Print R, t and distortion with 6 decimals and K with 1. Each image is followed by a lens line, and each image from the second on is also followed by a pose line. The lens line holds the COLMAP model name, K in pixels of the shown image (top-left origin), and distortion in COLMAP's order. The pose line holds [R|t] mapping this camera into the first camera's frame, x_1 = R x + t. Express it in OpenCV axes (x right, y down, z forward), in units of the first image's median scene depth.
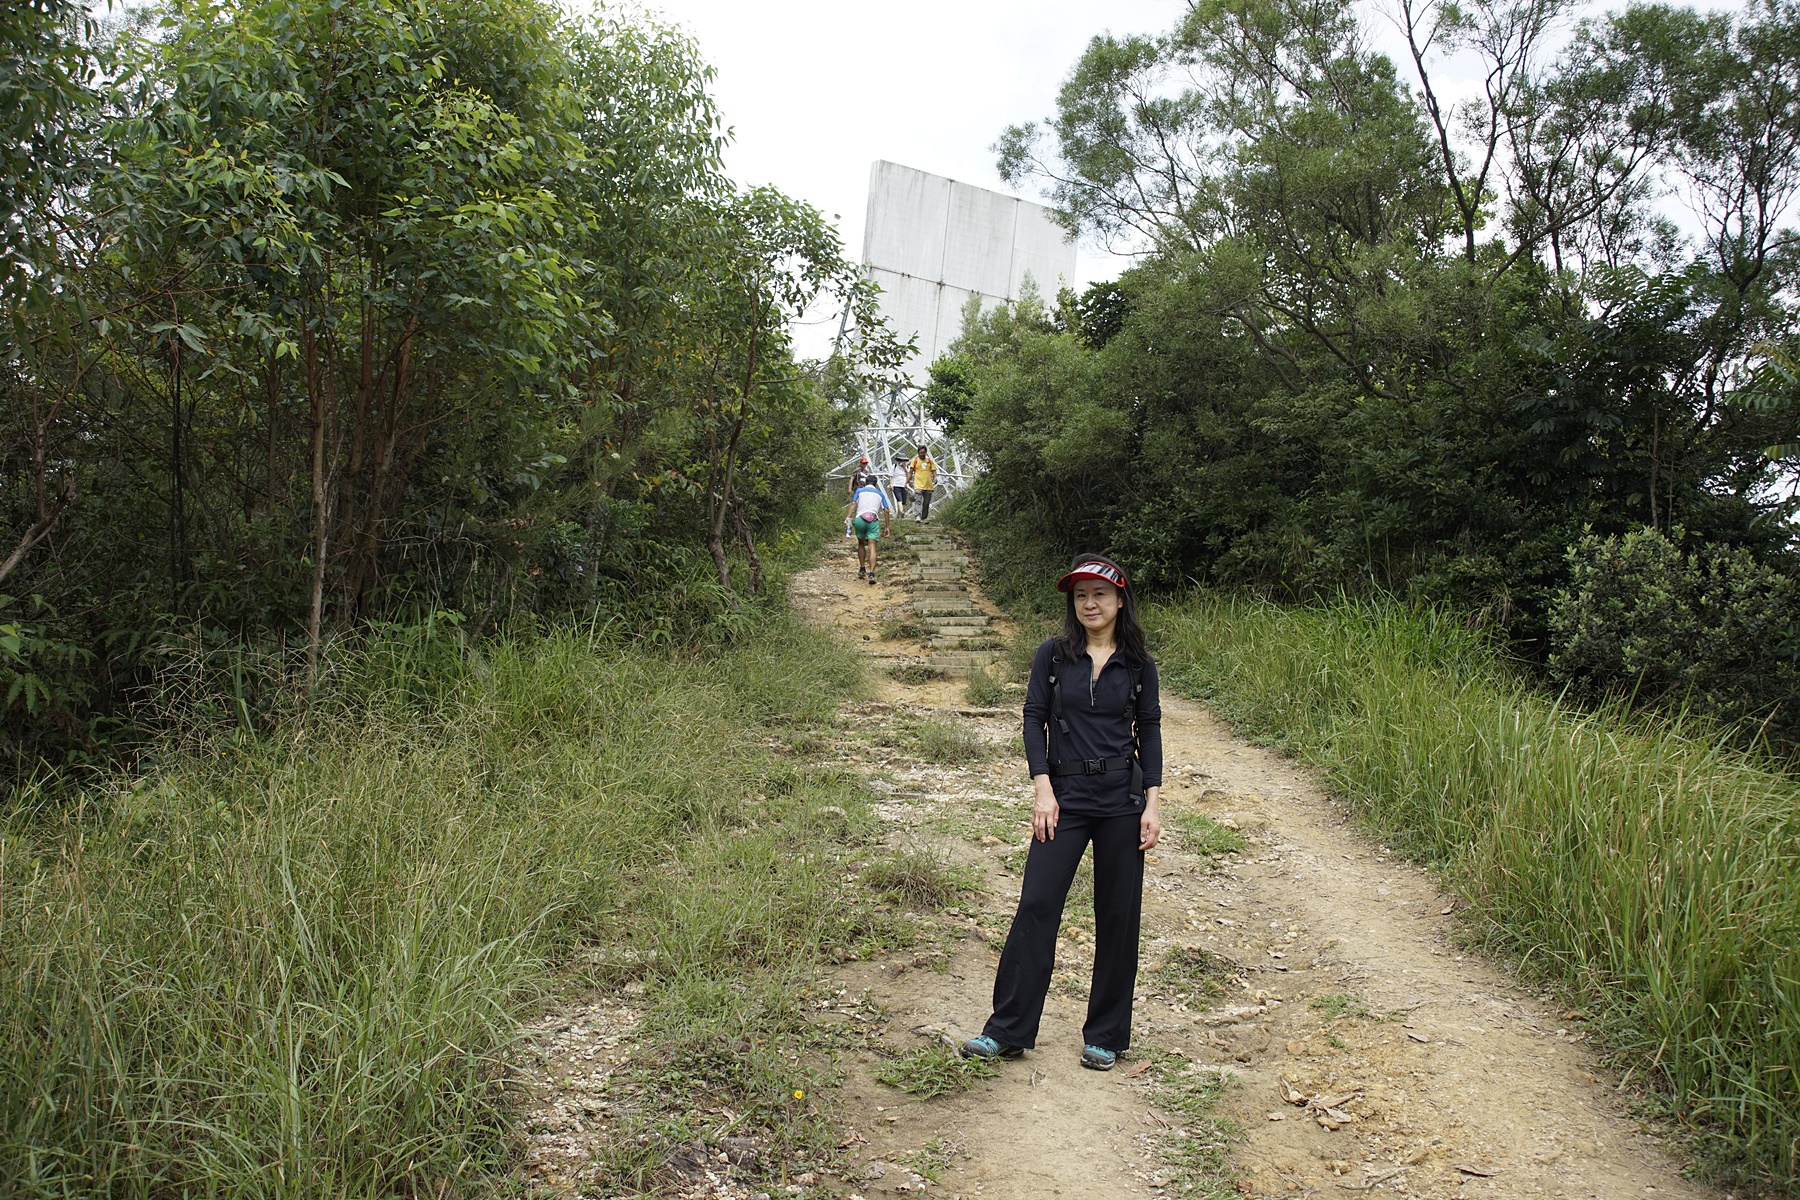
lens RADIAL K [[1228.4, 0, 900.0], [0, 1228.4, 600.0], [0, 0, 1]] dist [-0.072831, 0.004743]
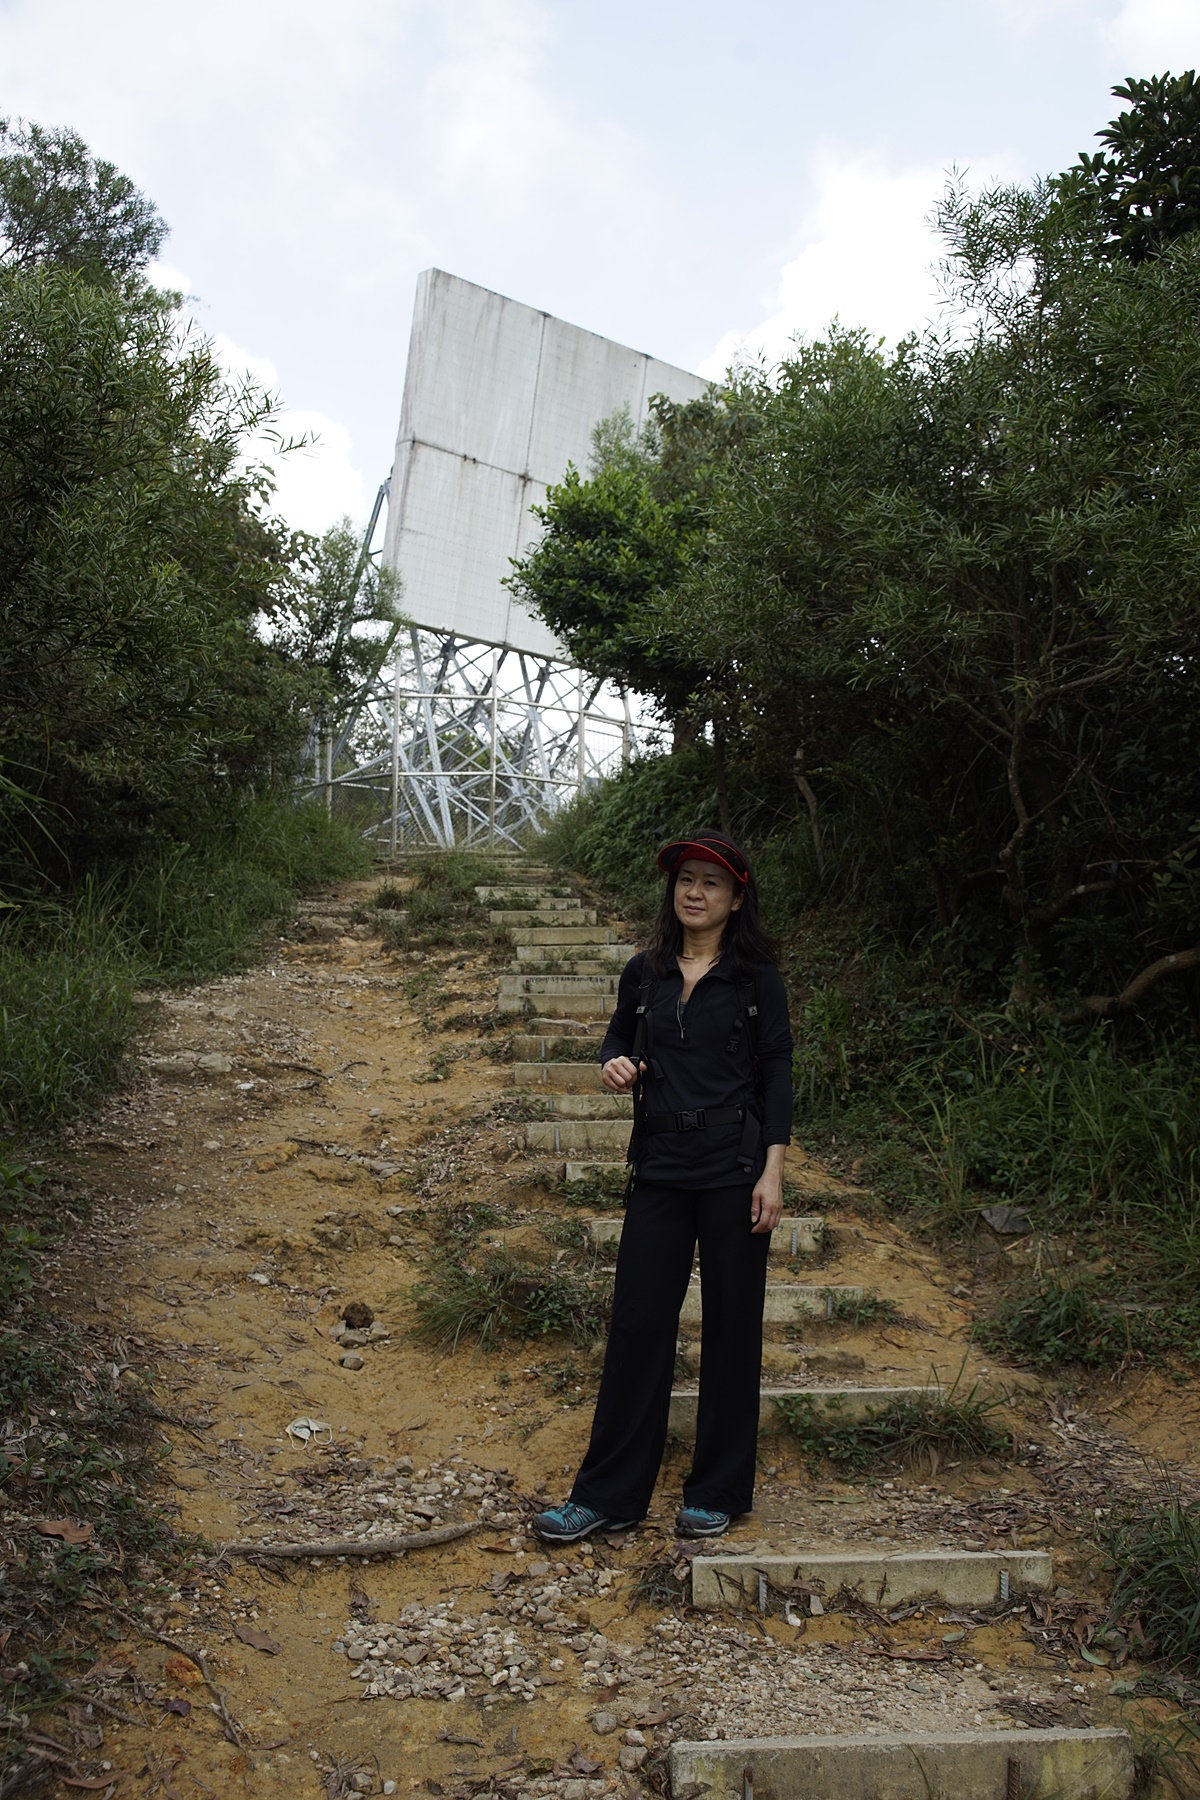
lens RADIAL K [[1228.4, 0, 600.0], [0, 1228.4, 900.0], [0, 0, 1]] dist [-0.072831, 0.004743]
pose [[0.991501, 0.014895, 0.129240, -0.009016], [-0.011109, 0.999489, -0.029966, -0.037106], [-0.129621, 0.028276, 0.991160, 0.583918]]
